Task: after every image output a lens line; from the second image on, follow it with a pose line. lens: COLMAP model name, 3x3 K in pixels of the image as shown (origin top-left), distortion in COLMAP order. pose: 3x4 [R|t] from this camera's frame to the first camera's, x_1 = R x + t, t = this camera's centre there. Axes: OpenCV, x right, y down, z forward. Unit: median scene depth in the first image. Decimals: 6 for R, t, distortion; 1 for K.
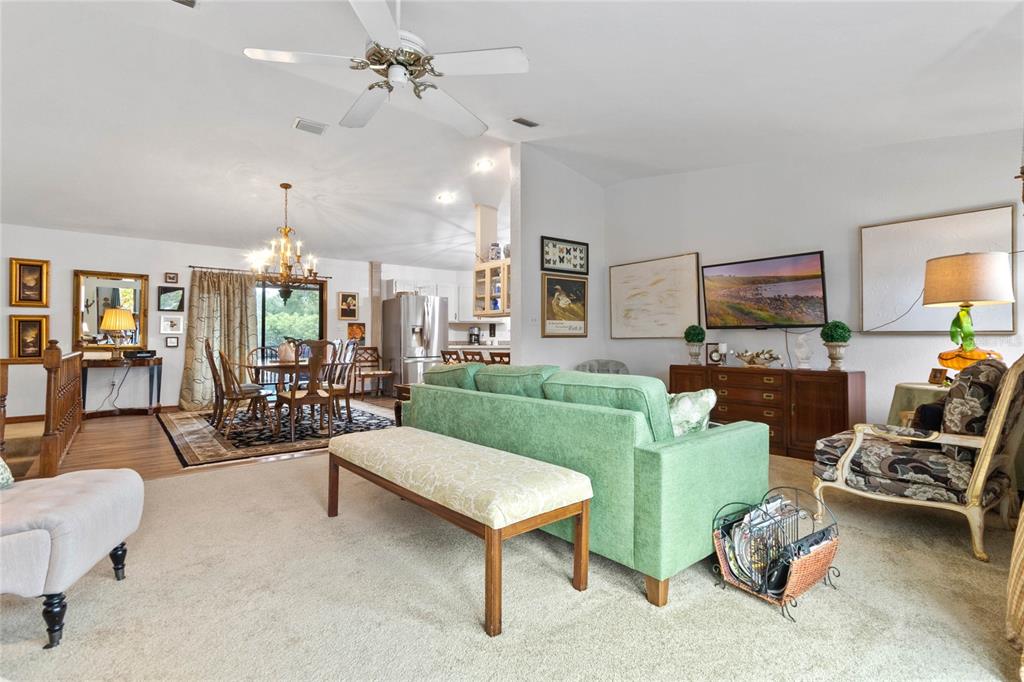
lens RADIAL K [[496.0, 0, 512.8], [0, 496.0, 330.9], [0, 0, 1]] dist [0.019770, 0.000189]
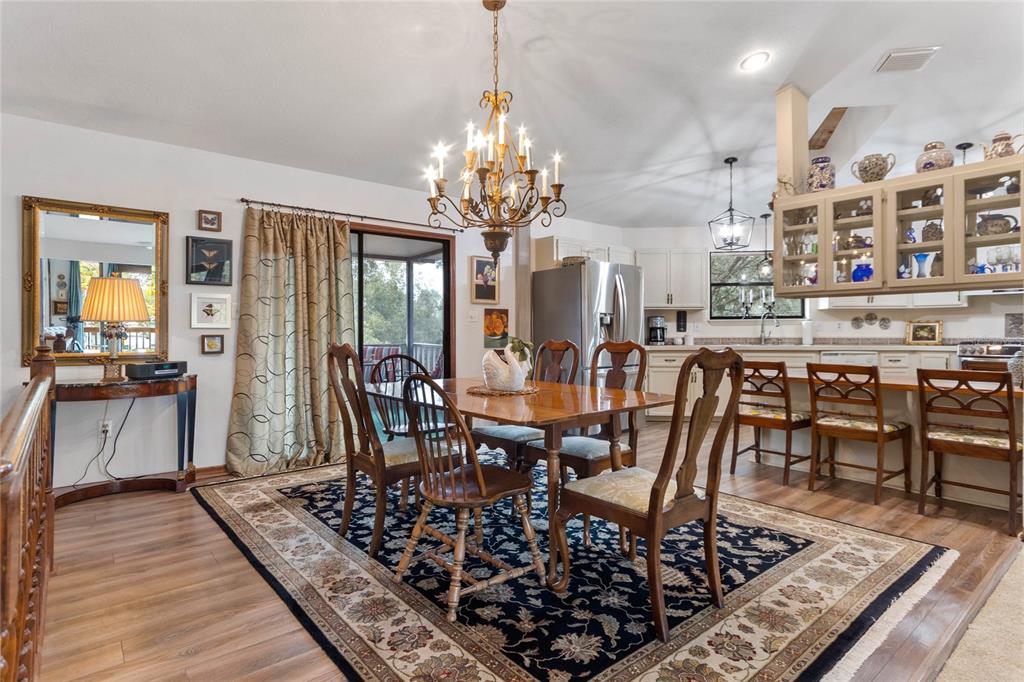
lens RADIAL K [[545.9, 0, 513.9], [0, 545.9, 331.6], [0, 0, 1]] dist [-0.000014, 0.000478]
pose [[0.999661, -0.000453, 0.026034, -0.377477], [-0.000058, 0.999807, 0.019629, -0.002105], [-0.026038, -0.019624, 0.999468, 0.420025]]
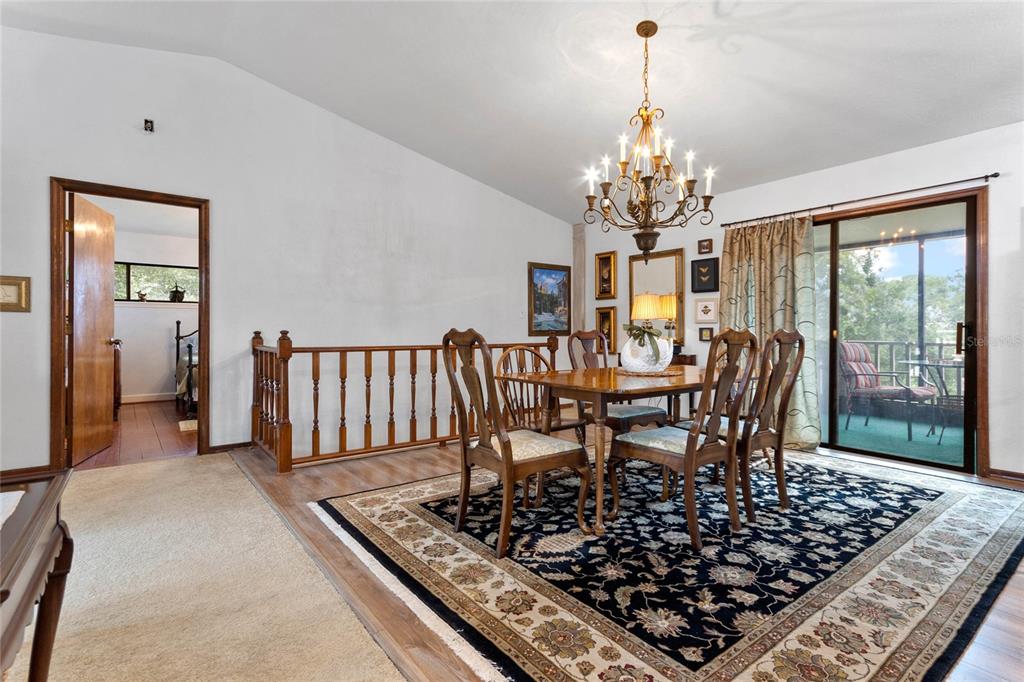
lens RADIAL K [[496.0, 0, 512.8], [0, 496.0, 330.9], [0, 0, 1]] dist [0.019770, 0.000189]
pose [[-0.019895, -0.000360, -0.999802, 0.047213], [0.016446, 0.999865, -0.000687, 0.012643], [0.999667, -0.016456, -0.019887, 0.724759]]
